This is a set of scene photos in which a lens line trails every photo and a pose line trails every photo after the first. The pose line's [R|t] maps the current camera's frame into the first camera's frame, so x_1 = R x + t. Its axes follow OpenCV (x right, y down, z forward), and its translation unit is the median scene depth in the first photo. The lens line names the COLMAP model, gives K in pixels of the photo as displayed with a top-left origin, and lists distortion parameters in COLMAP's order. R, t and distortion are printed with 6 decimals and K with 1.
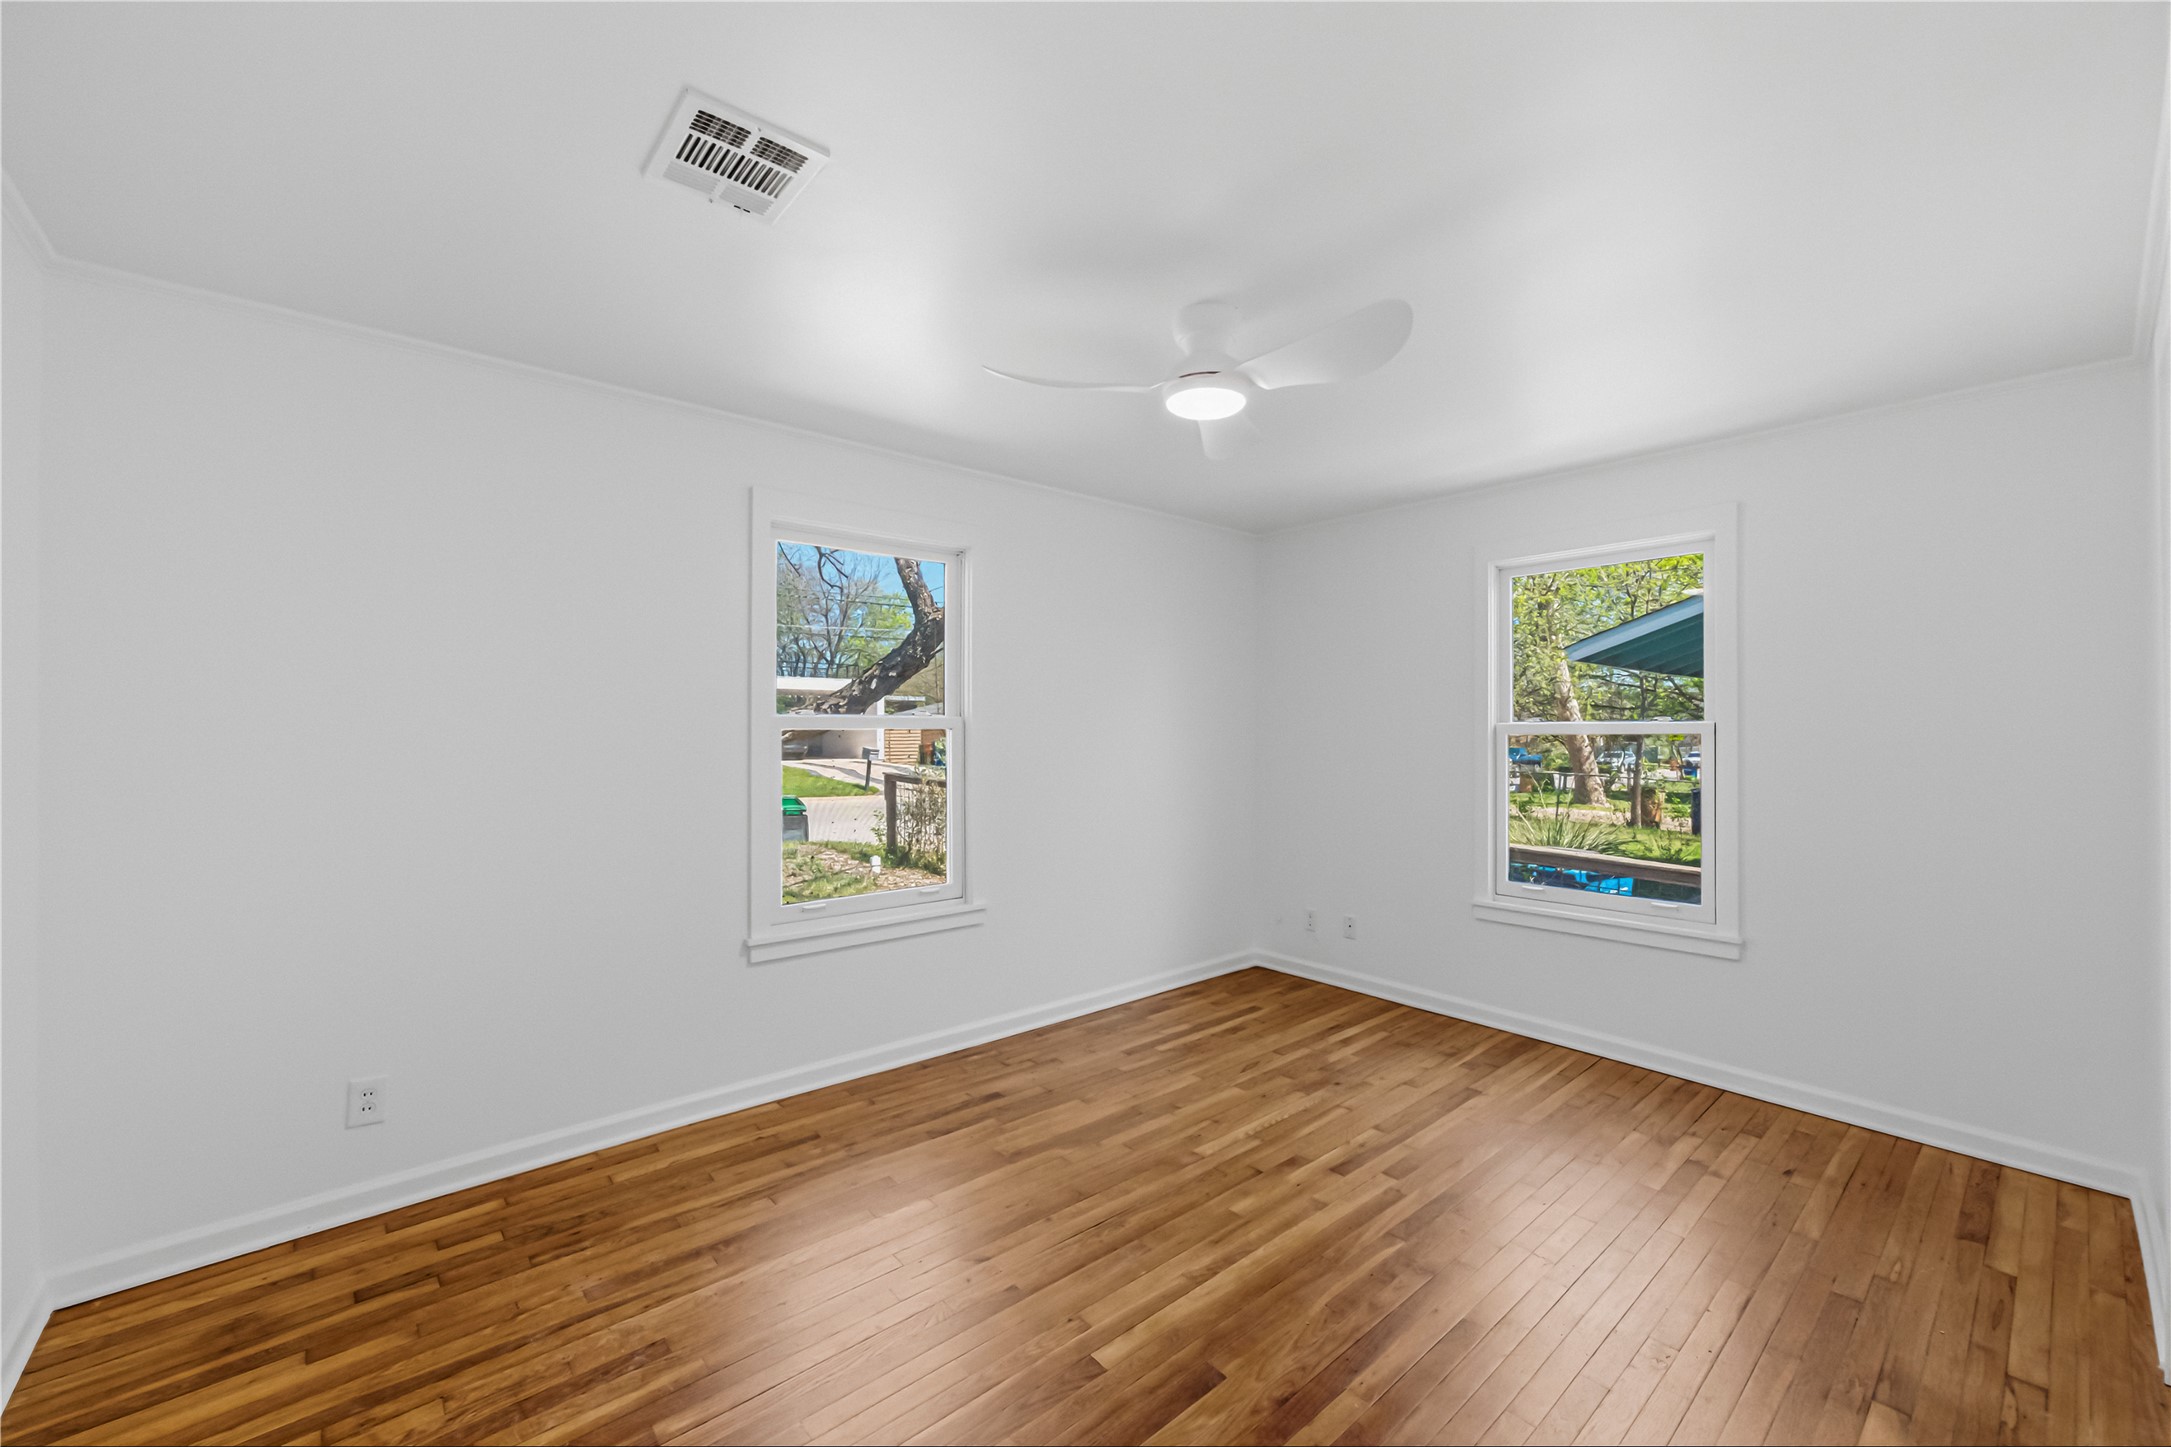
lens RADIAL K [[856.9, 0, 1088.5], [0, 856.9, 728.5], [0, 0, 1]] dist [-0.000012, -0.000470]
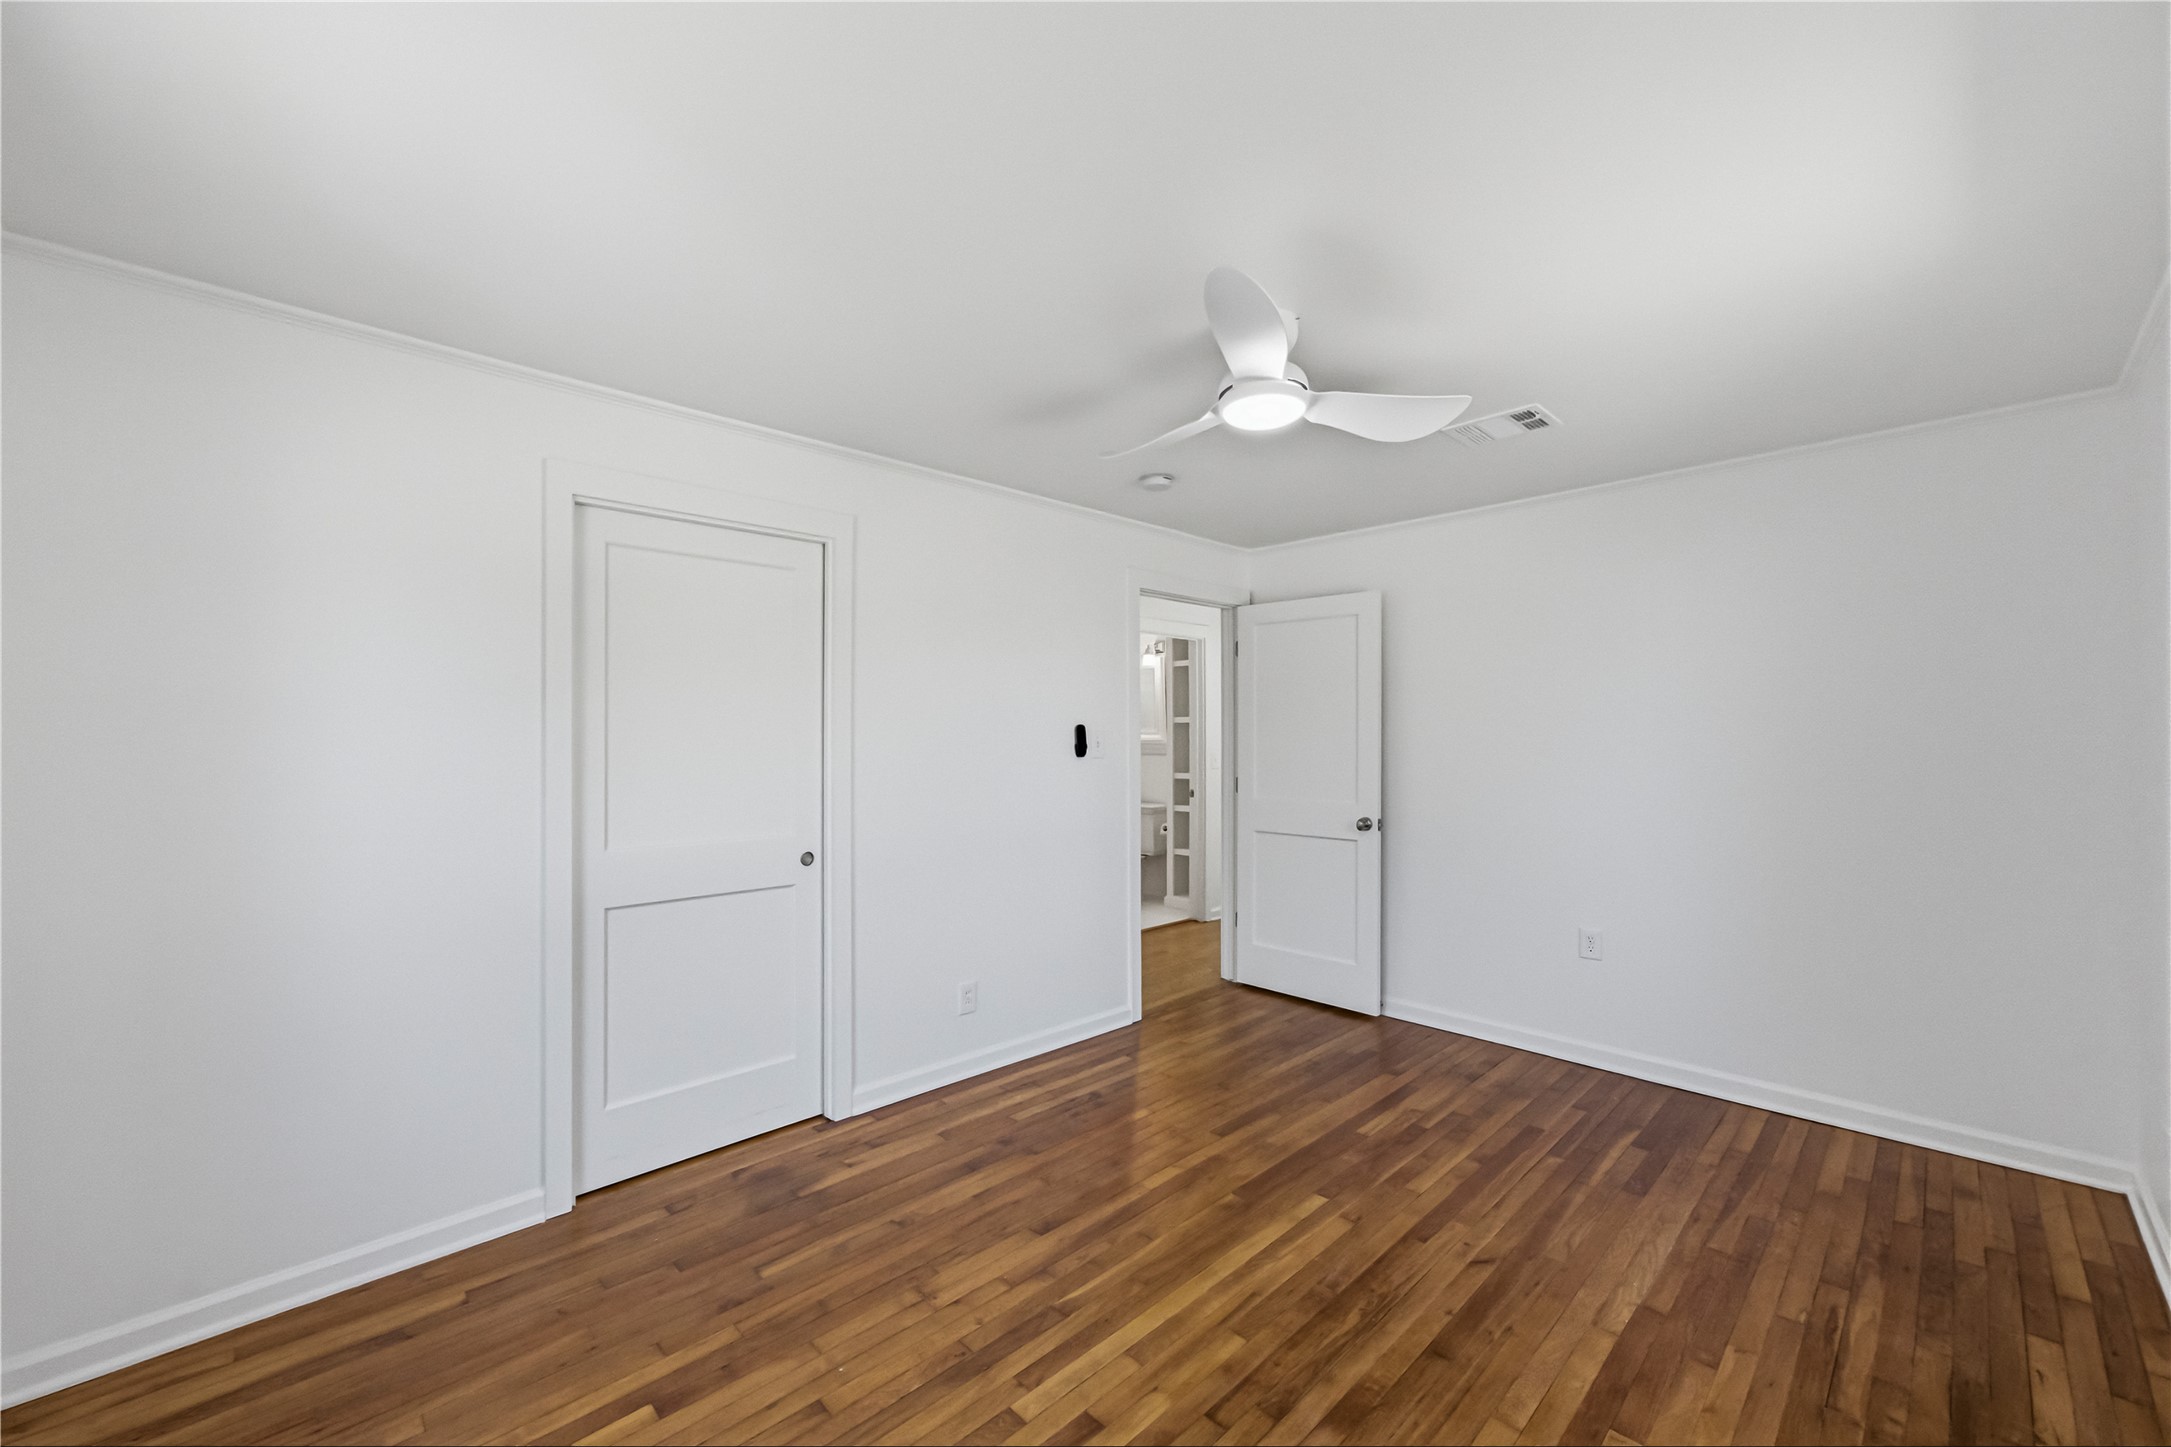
lens RADIAL K [[856.9, 0, 1088.5], [0, 856.9, 728.5], [0, 0, 1]] dist [-0.000012, -0.000470]
pose [[-0.998225, -0.004029, -0.059420, 0.417728], [-0.003545, 0.999960, -0.008260, -0.013536], [0.059451, -0.008034, -0.998199, 2.070616]]
